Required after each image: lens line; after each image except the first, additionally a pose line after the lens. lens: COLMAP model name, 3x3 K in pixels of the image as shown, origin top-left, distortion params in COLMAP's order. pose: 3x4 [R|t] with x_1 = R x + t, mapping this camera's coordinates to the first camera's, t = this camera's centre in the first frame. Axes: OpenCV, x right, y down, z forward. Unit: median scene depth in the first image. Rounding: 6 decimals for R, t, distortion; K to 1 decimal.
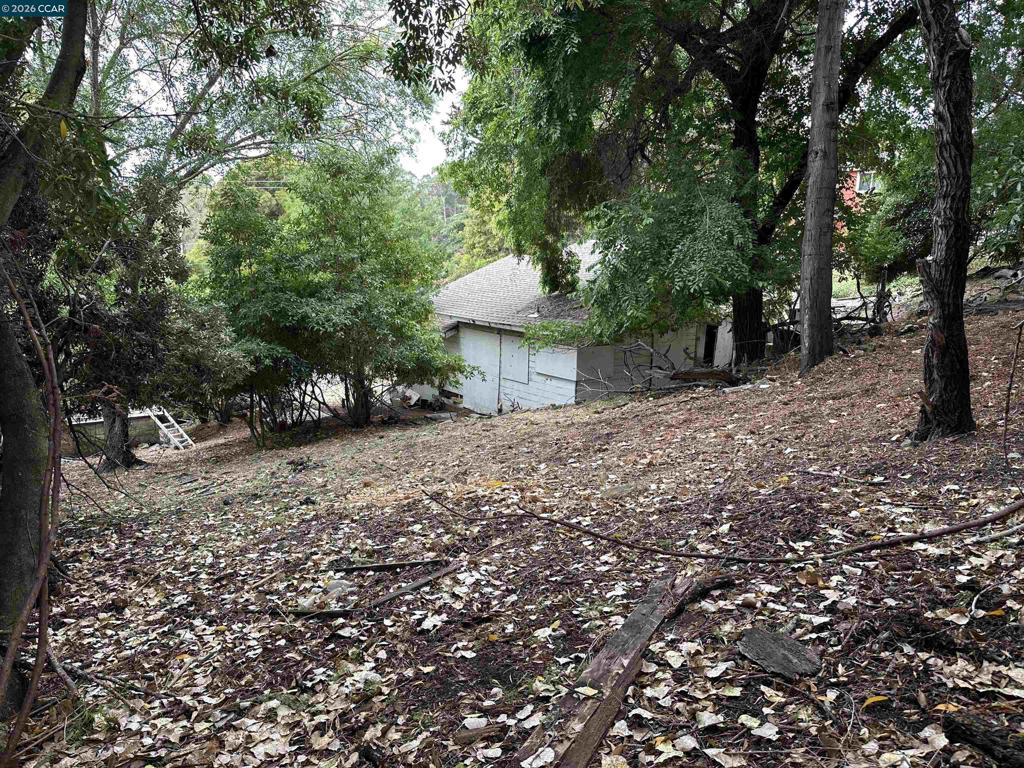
lens RADIAL K [[717.8, 0, 512.0], [0, 717.8, 384.0], [0, 0, 1]] dist [0.067905, -0.087708]
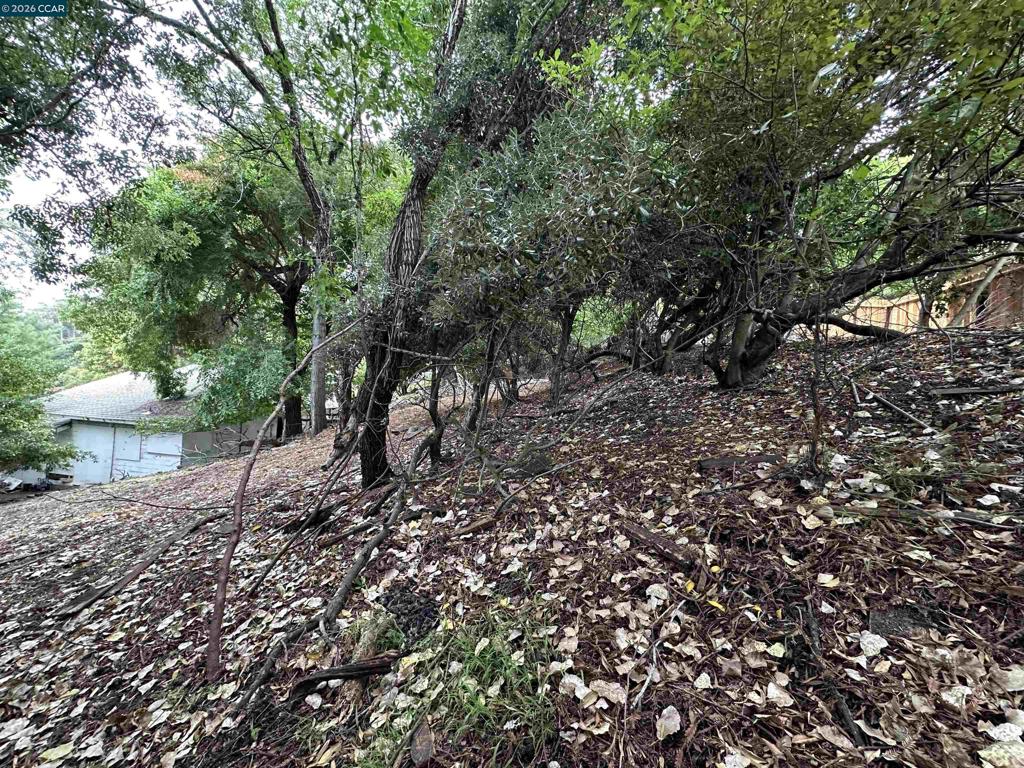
lens RADIAL K [[409.1, 0, 512.1], [0, 409.1, 381.9], [0, 0, 1]] dist [-0.001478, 0.000294]
pose [[0.734254, 0.030477, 0.678190, 0.031542], [0.082818, 0.987509, -0.134042, 0.046735], [-0.673804, 0.154588, 0.722558, -0.379308]]
